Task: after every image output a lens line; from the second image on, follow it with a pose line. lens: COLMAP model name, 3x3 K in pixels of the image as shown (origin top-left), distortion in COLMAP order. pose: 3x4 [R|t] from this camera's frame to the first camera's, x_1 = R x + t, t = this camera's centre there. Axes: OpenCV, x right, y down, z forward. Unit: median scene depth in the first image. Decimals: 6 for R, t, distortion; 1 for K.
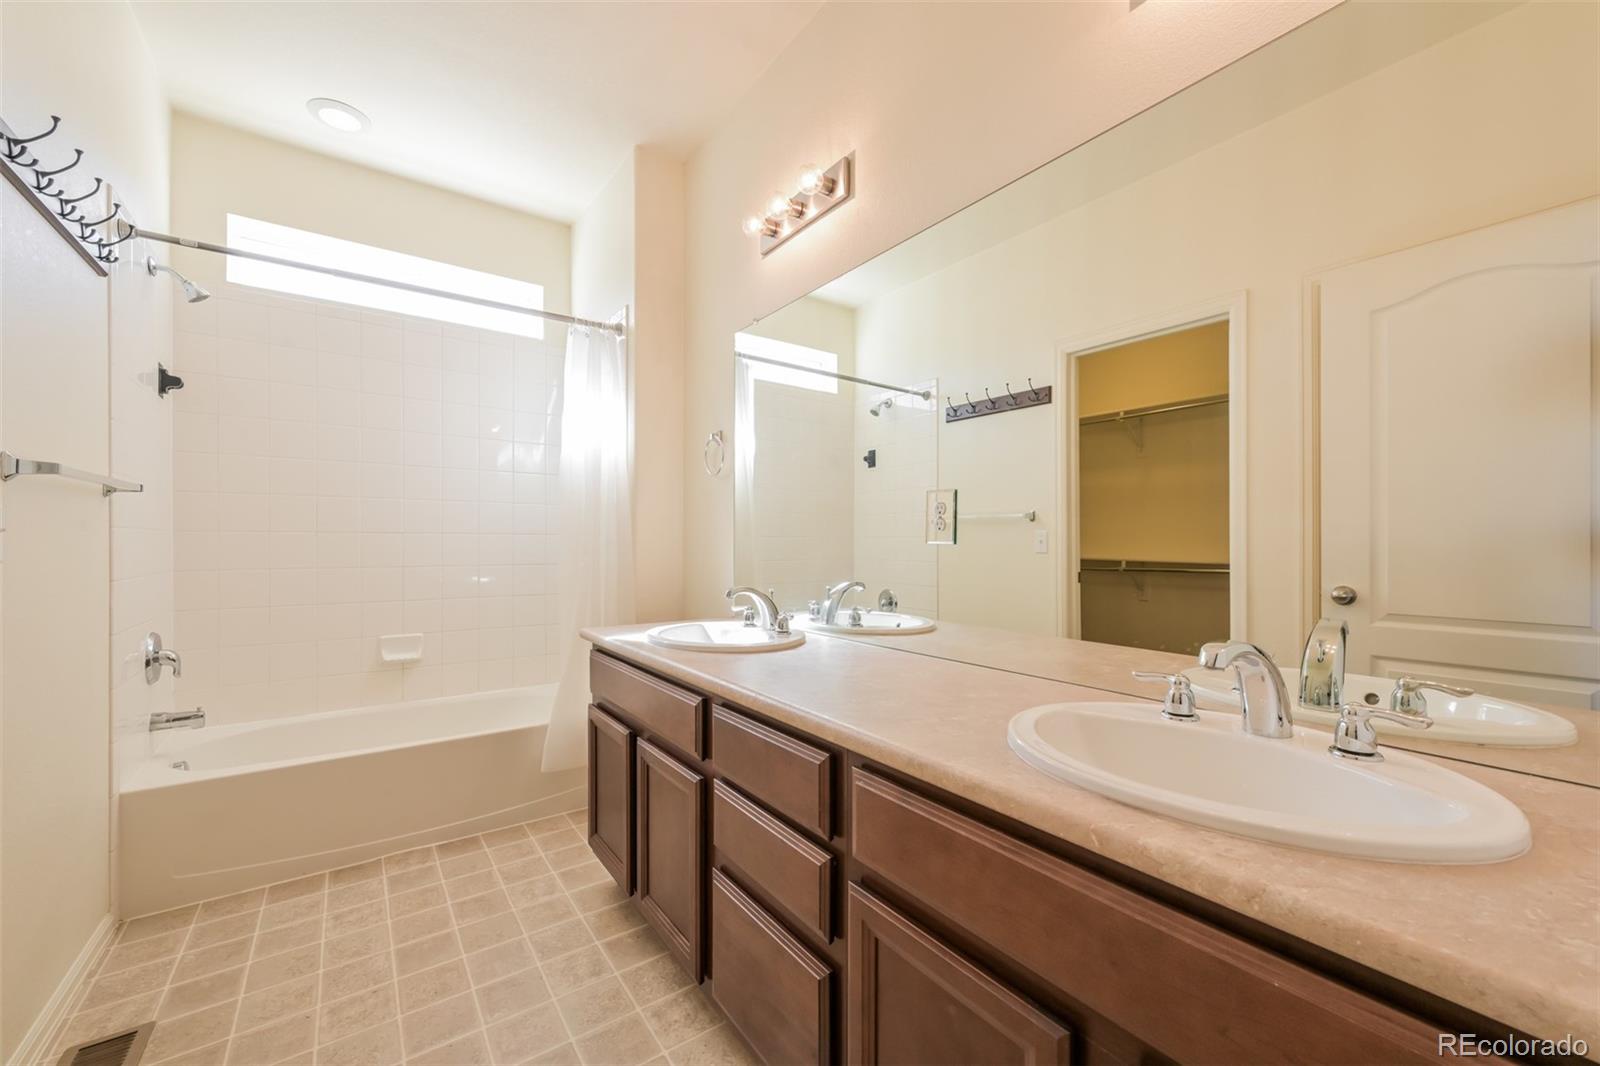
lens RADIAL K [[634.9, 0, 799.7], [0, 634.9, 540.8], [0, 0, 1]] dist [0.002726, 0.000107]
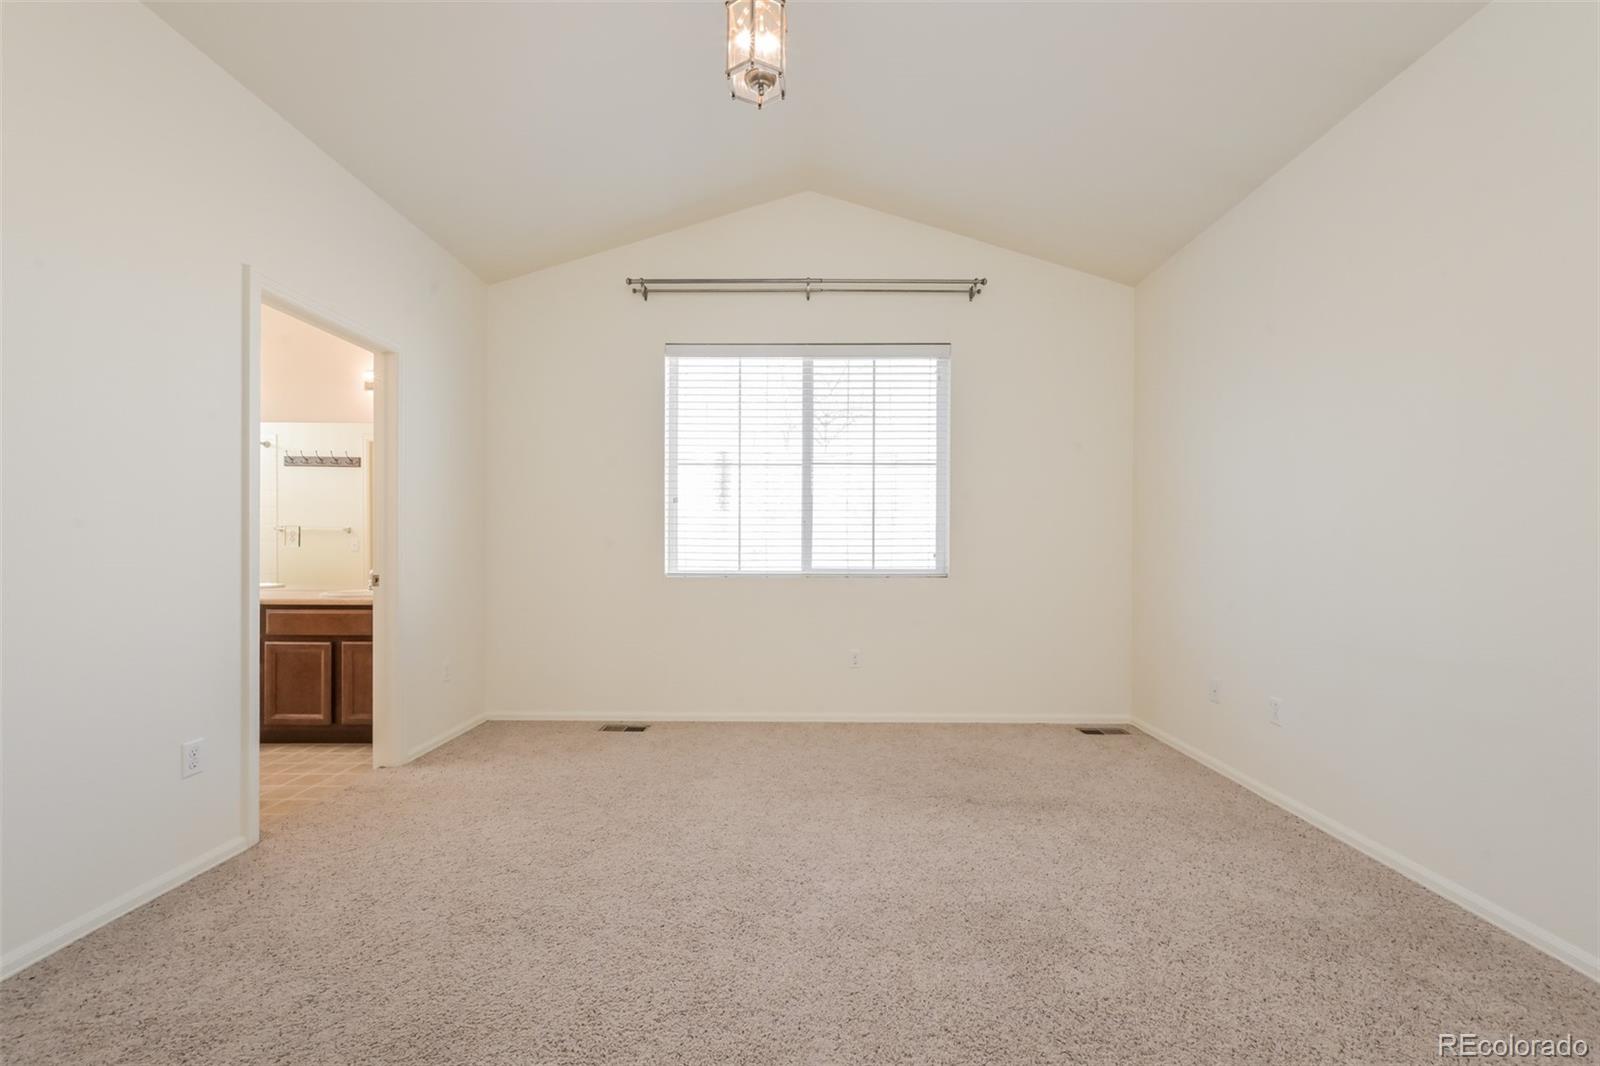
lens RADIAL K [[634.9, 0, 799.8], [0, 634.9, 541.3], [0, 0, 1]] dist [0.002726, 0.000107]
pose [[0.594987, 0.010028, 0.803672, -0.270232], [-0.007873, 0.999947, -0.006649, -0.007733], [-0.803696, -0.002371, 0.595035, -0.945769]]
